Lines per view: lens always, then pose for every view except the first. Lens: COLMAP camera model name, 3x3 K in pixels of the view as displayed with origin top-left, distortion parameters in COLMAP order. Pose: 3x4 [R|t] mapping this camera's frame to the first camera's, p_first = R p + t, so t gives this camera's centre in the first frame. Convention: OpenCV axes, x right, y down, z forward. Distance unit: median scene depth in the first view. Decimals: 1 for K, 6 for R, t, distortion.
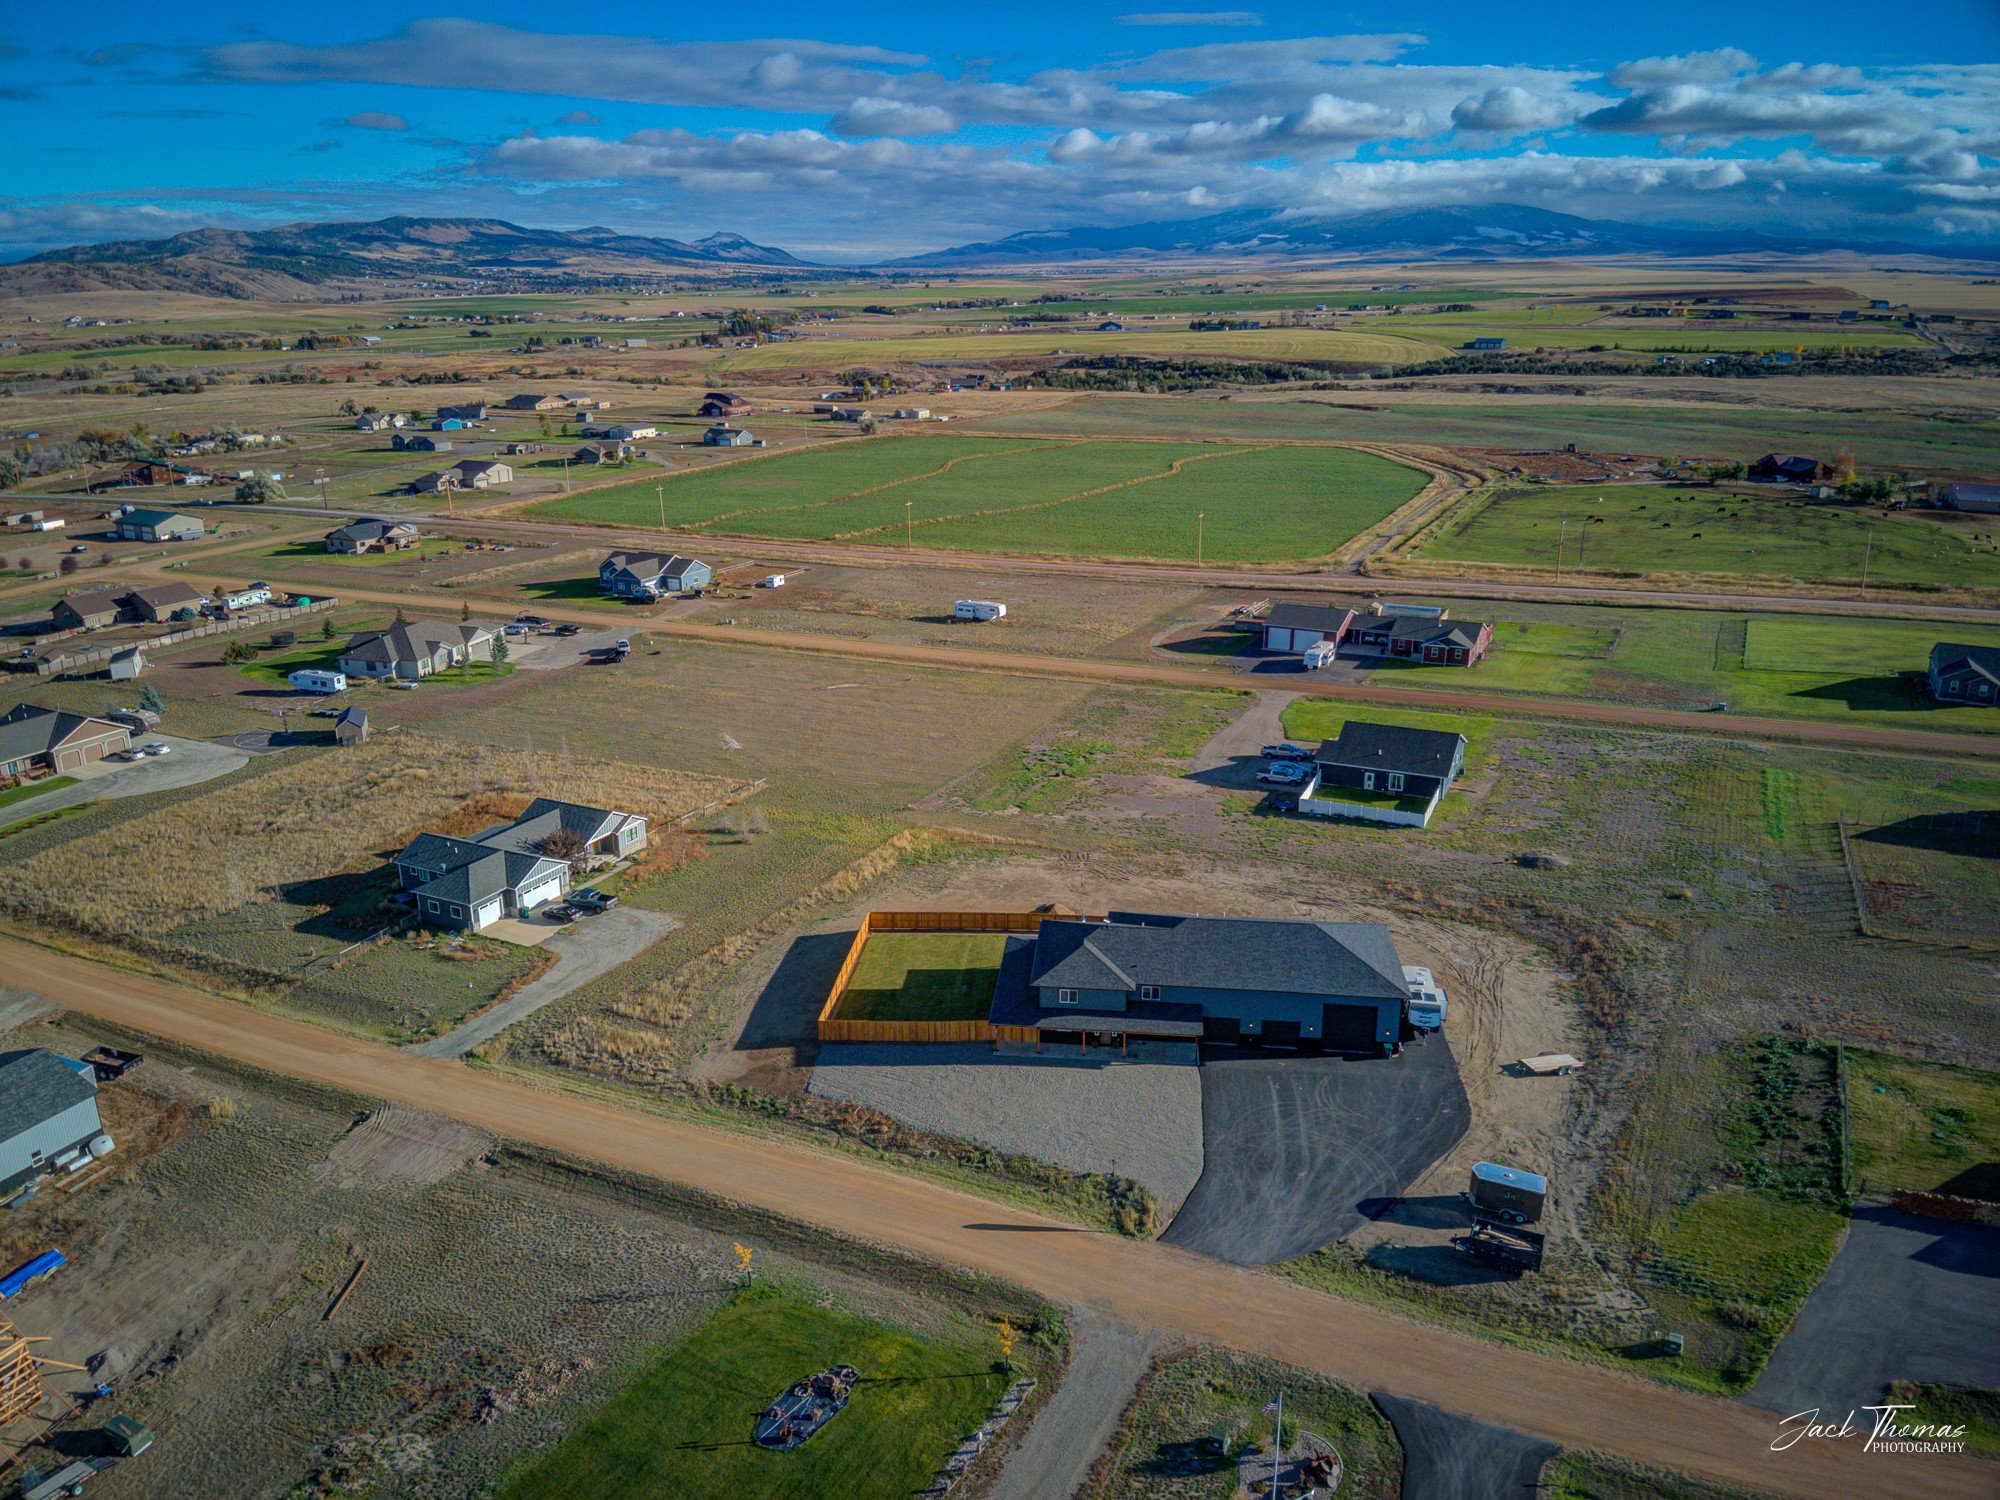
lens RADIAL K [[1453.0, 0, 978.5], [0, 1453.0, 754.9], [0, 0, 1]] dist [0.086987, -0.176222]
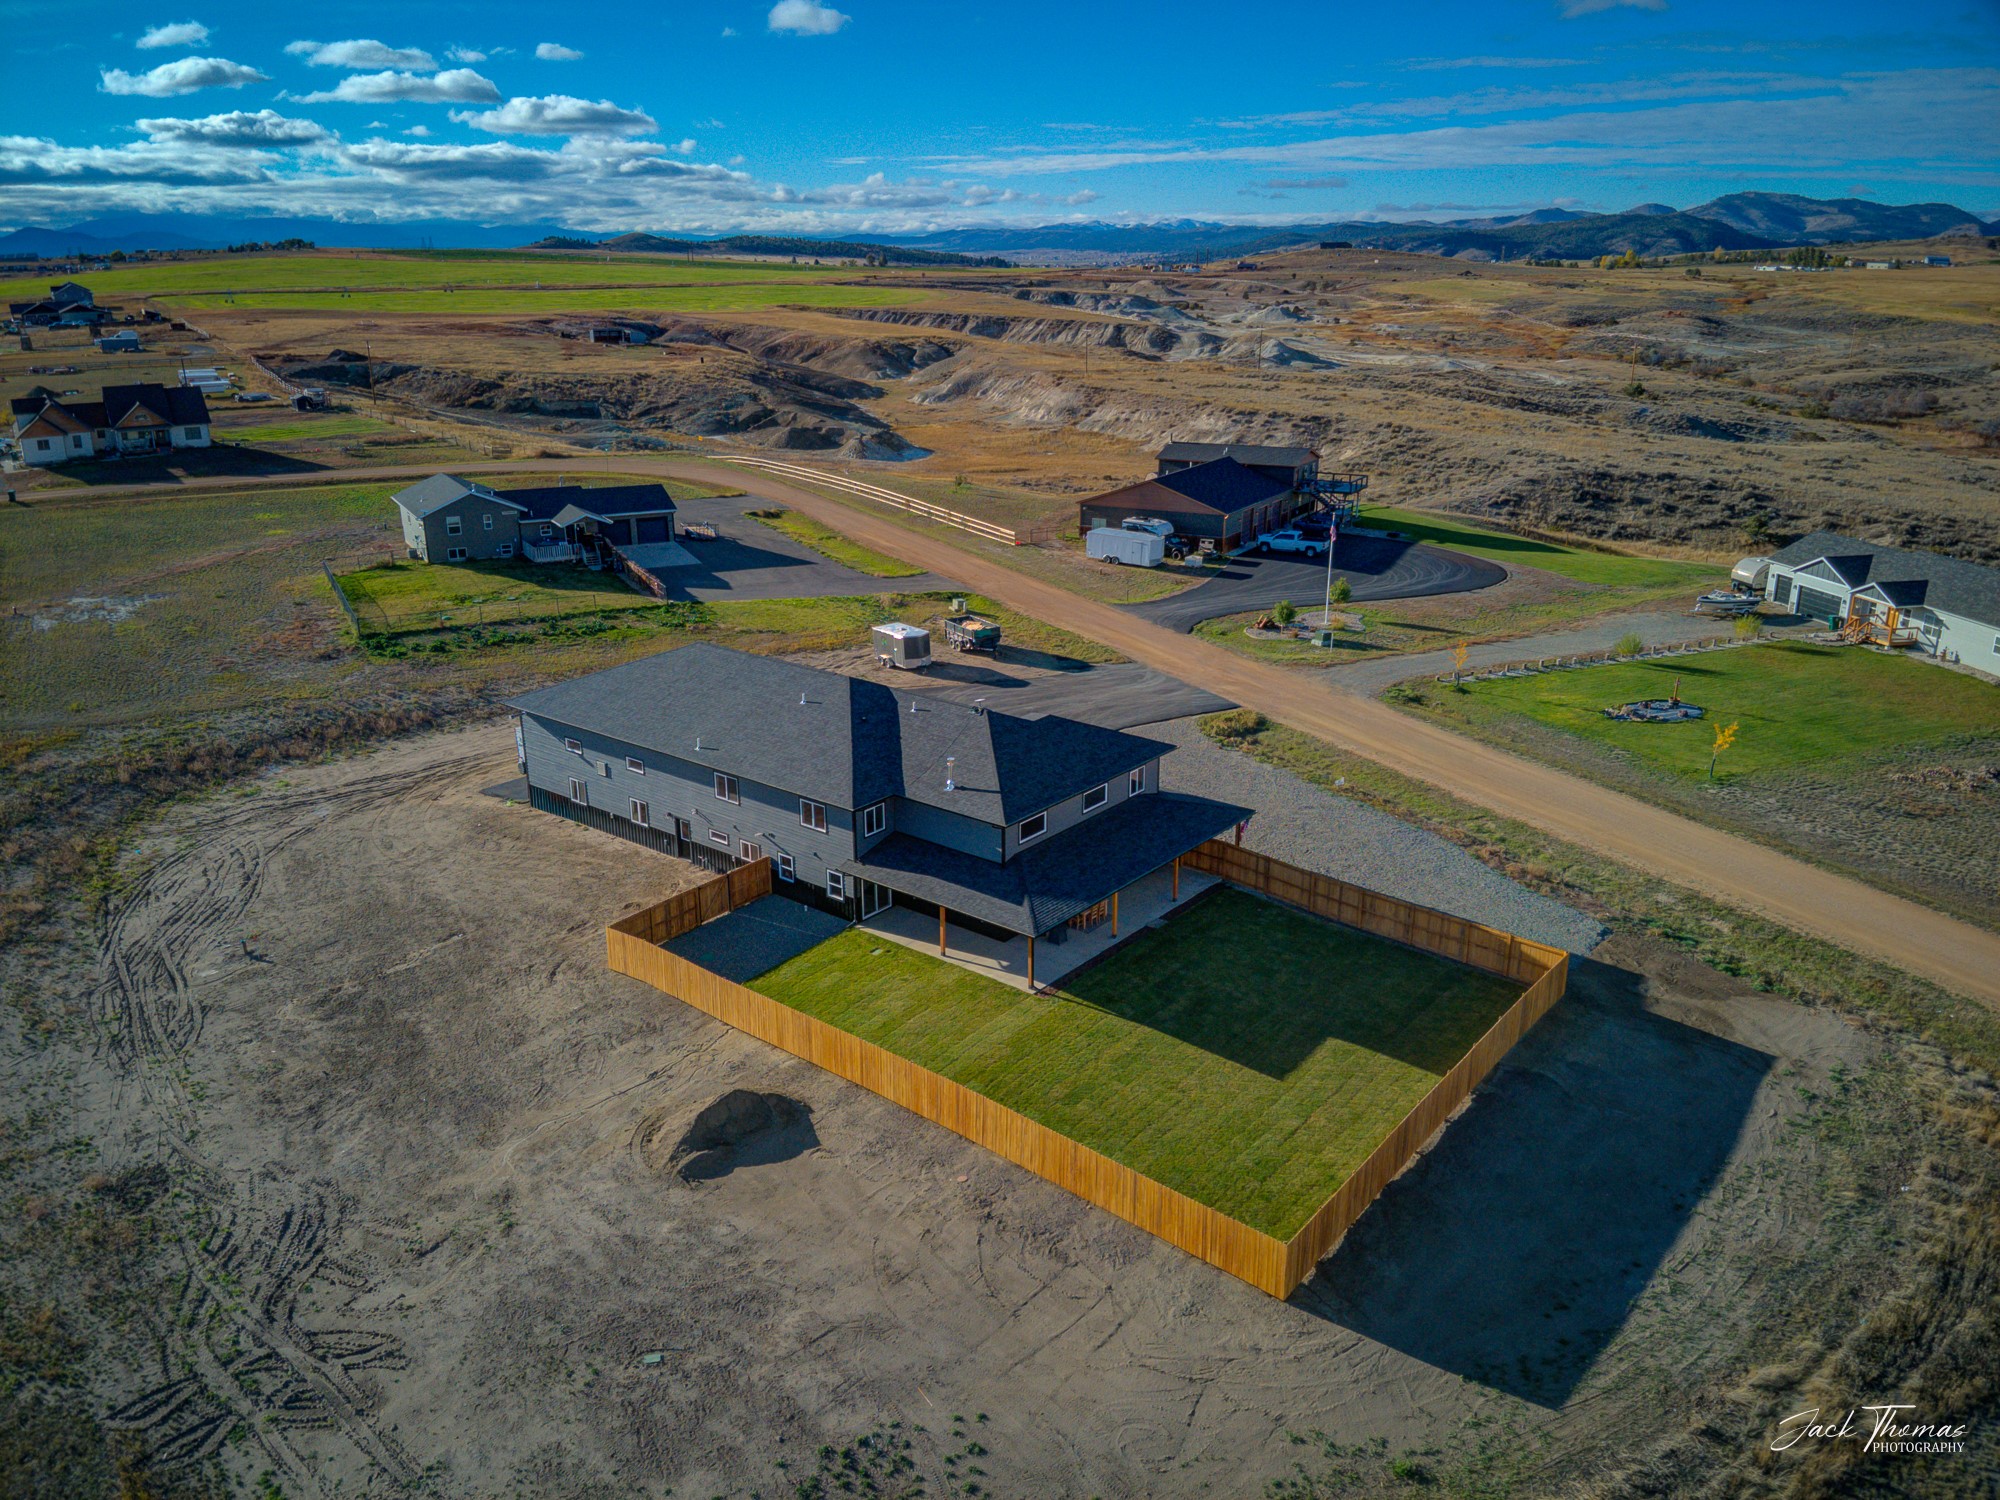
lens RADIAL K [[1453.0, 0, 988.1], [0, 1453.0, 741.4], [0, 0, 1]] dist [0.086987, -0.176222]
pose [[-0.842409, -0.159051, 0.514829, -0.131867], [0.176666, 0.821104, 0.542750, -0.110092], [-0.509053, 0.548170, -0.663607, 0.980158]]
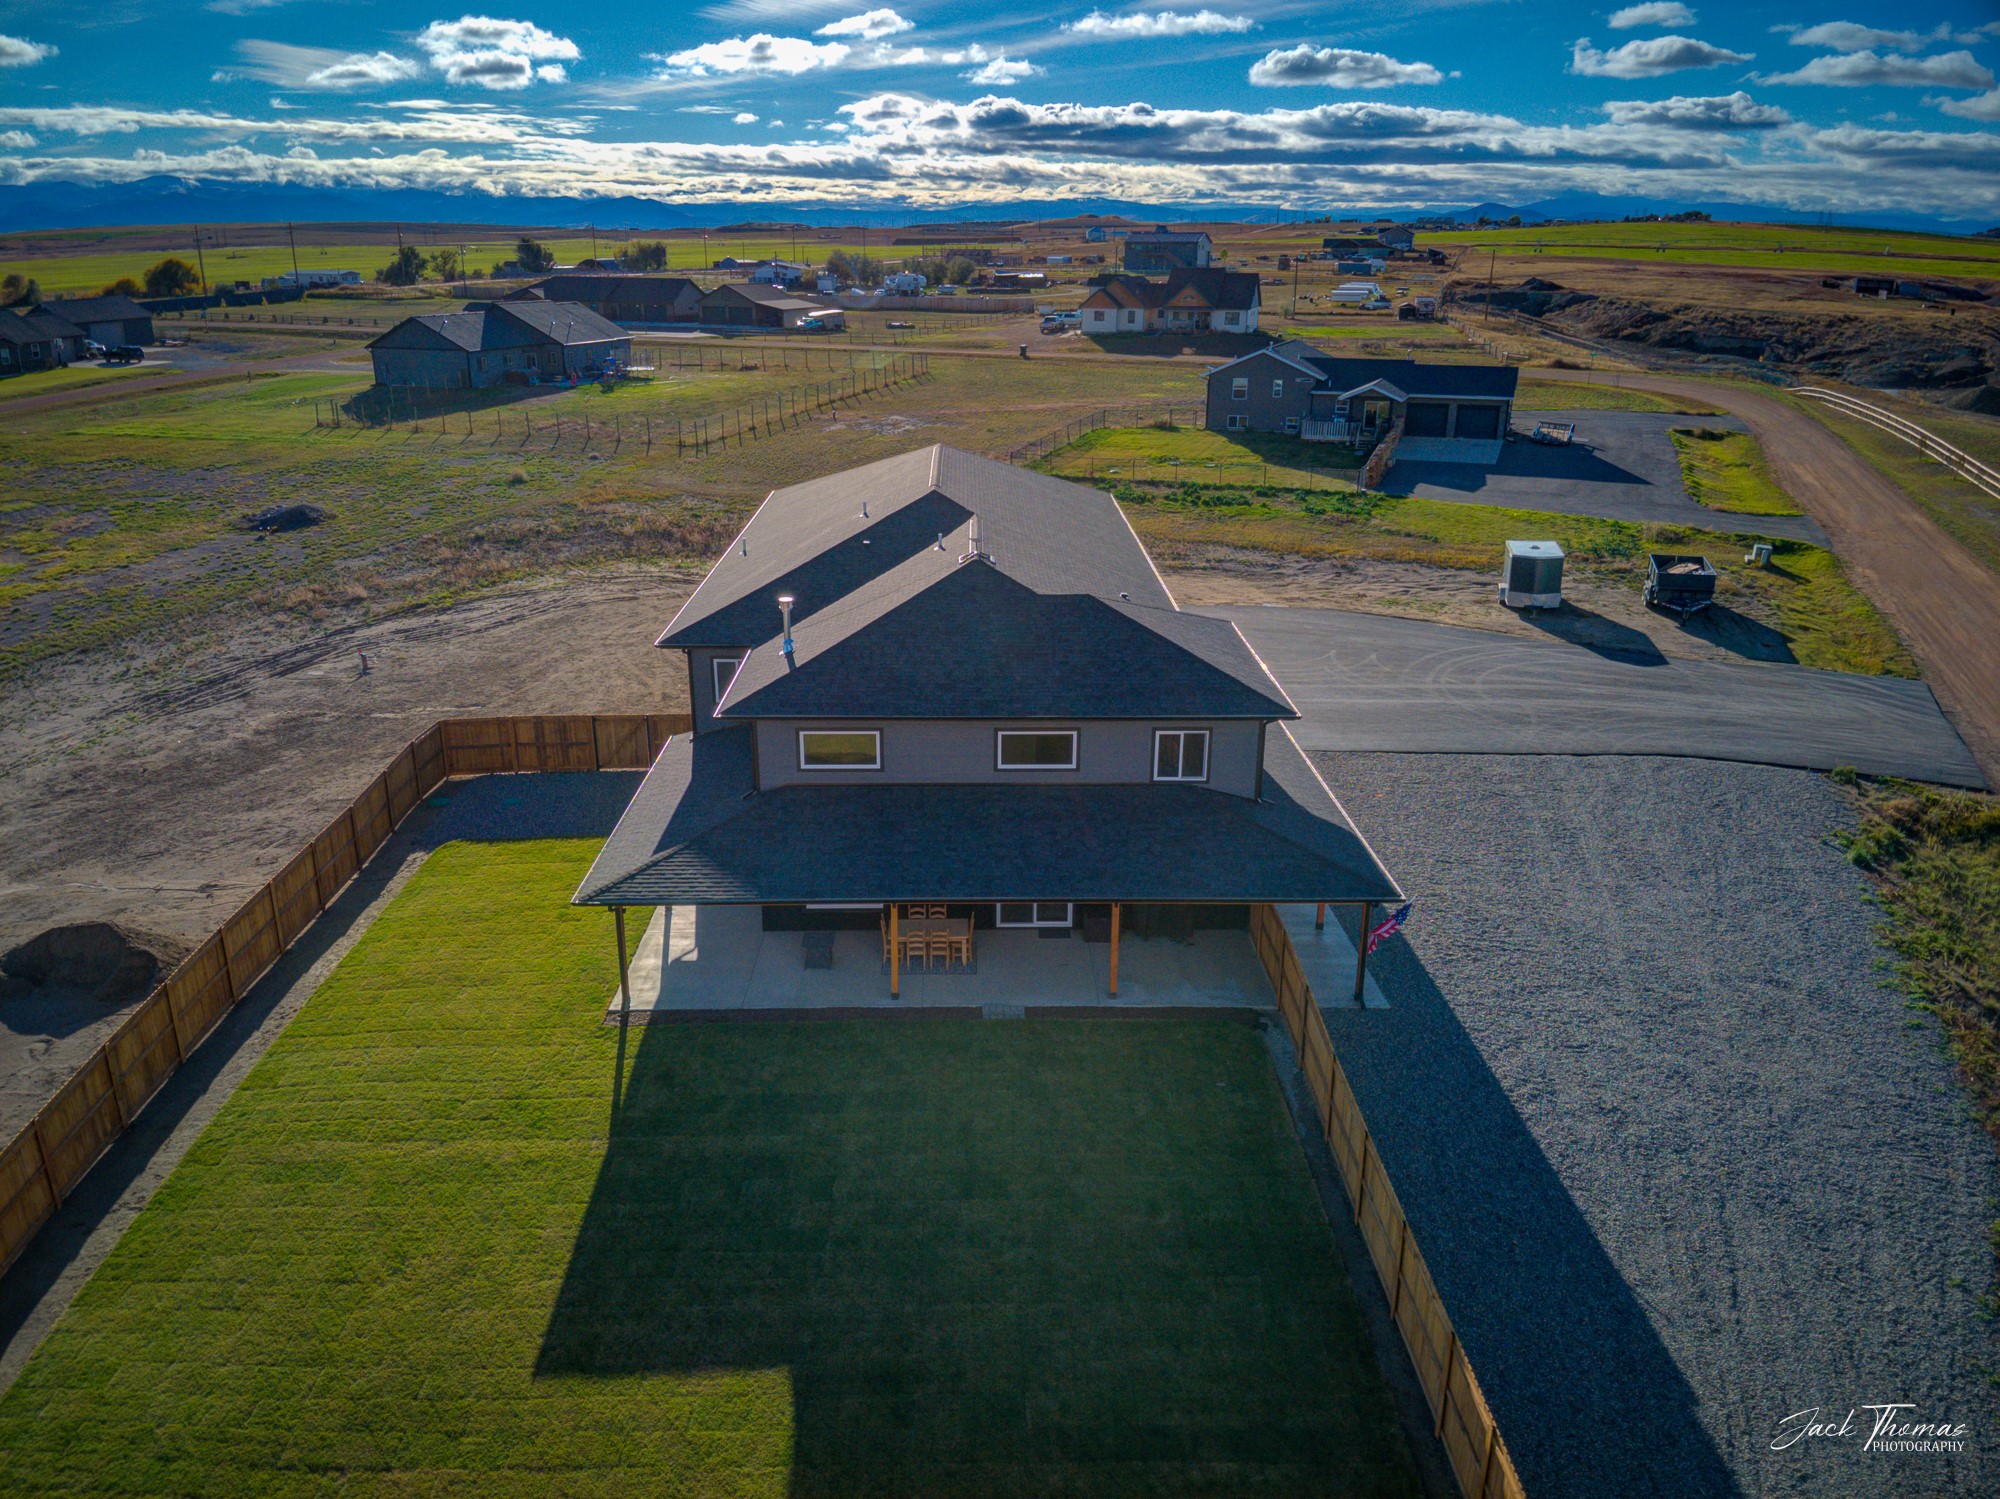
lens RADIAL K [[1453.0, 0, 1017.9], [0, 1453.0, 722.2], [0, 0, 1]] dist [0.086987, -0.176222]
pose [[-0.142111, -0.303762, 0.942090, -0.147299], [0.300179, 0.893705, 0.333443, 0.038302], [-0.943237, 0.330182, -0.035822, 0.737500]]
